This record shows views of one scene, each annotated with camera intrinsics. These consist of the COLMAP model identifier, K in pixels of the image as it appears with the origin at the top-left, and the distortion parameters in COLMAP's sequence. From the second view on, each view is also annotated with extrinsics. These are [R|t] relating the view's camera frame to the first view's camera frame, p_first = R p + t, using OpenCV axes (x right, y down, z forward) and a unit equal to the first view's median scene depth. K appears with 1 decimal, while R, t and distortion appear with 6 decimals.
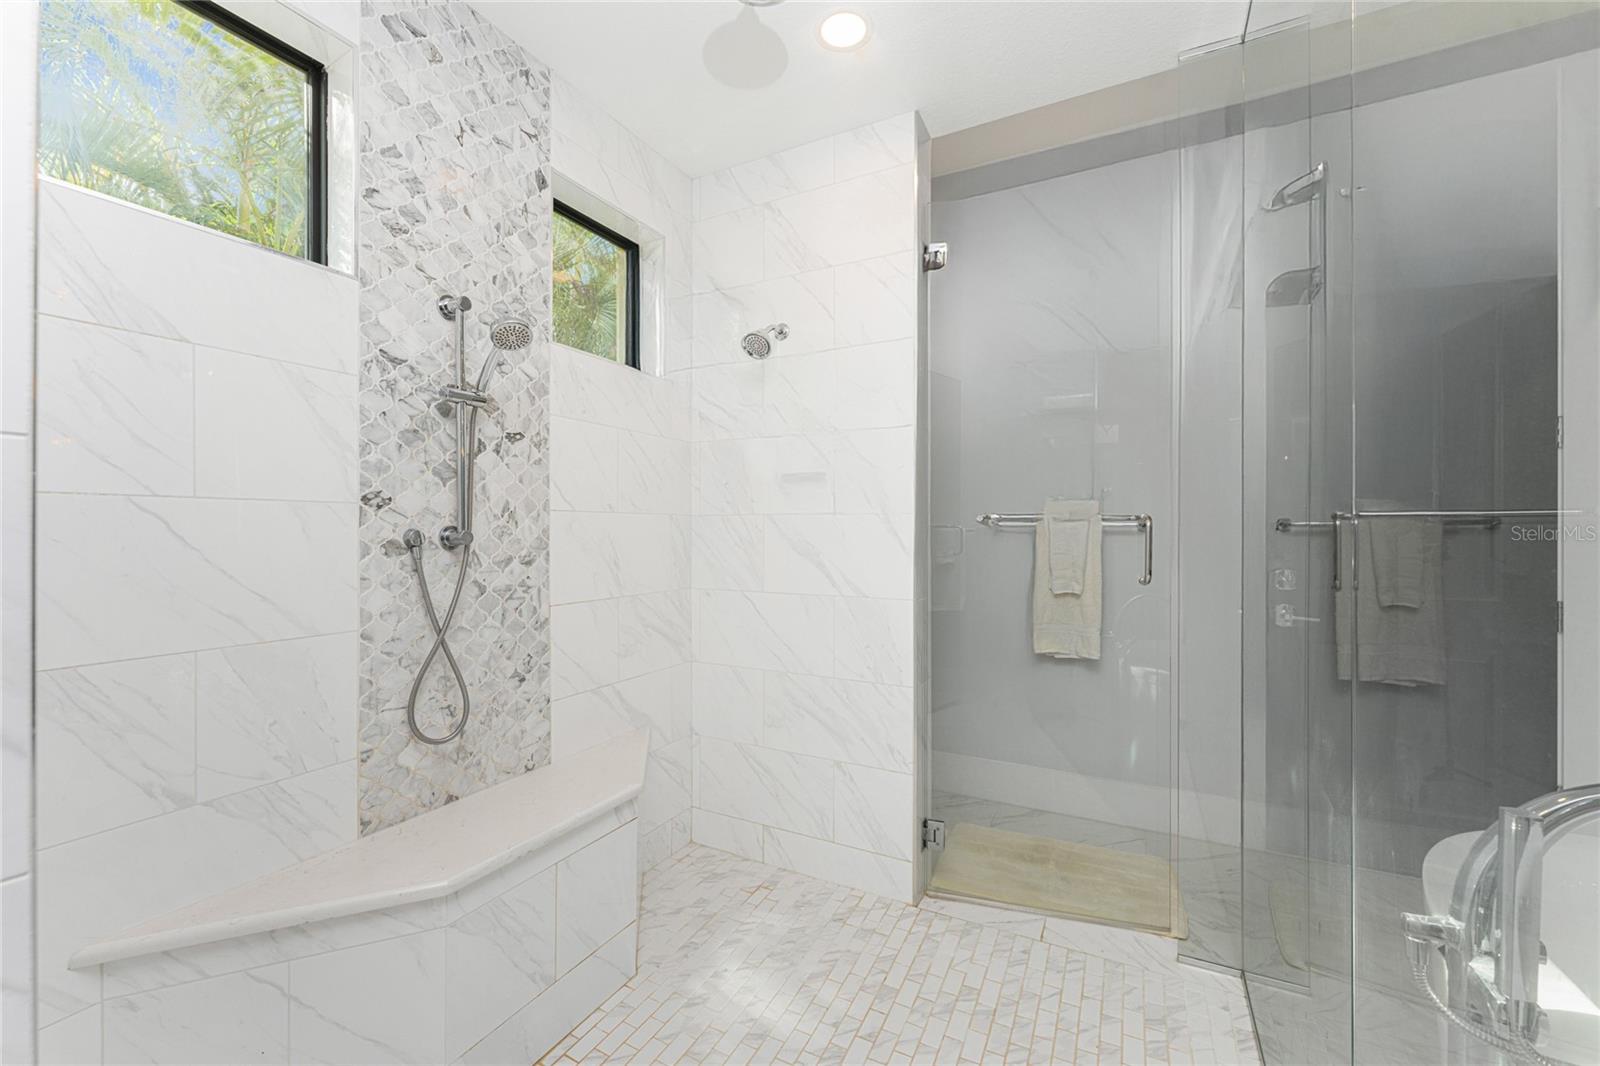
lens RADIAL K [[663.5, 0, 792.5], [0, 663.5, 530.3], [0, 0, 1]] dist [0.001725, -0.000225]
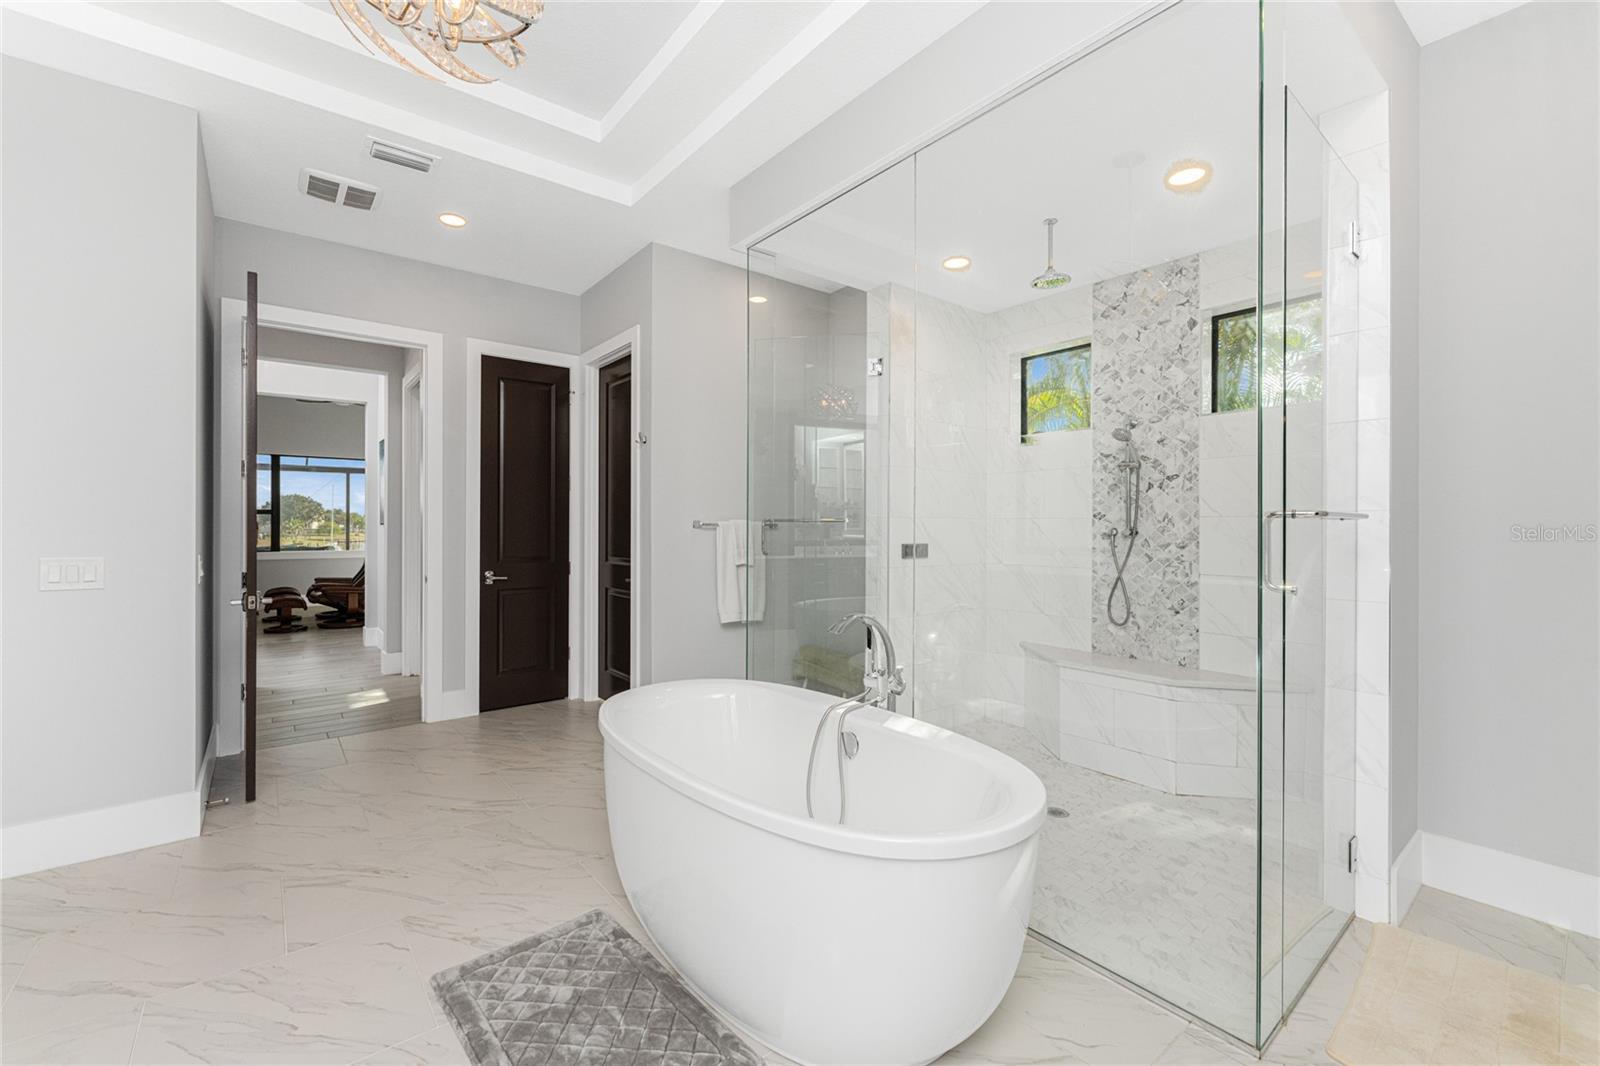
lens RADIAL K [[663.5, 0, 792.5], [0, 663.5, 530.3], [0, 0, 1]] dist [0.001725, -0.000225]
pose [[-0.409301, 0.002926, -0.912395, 1.706699], [-0.002231, 0.999989, 0.004207, -0.001166], [0.912397, 0.003758, -0.409290, 0.814738]]
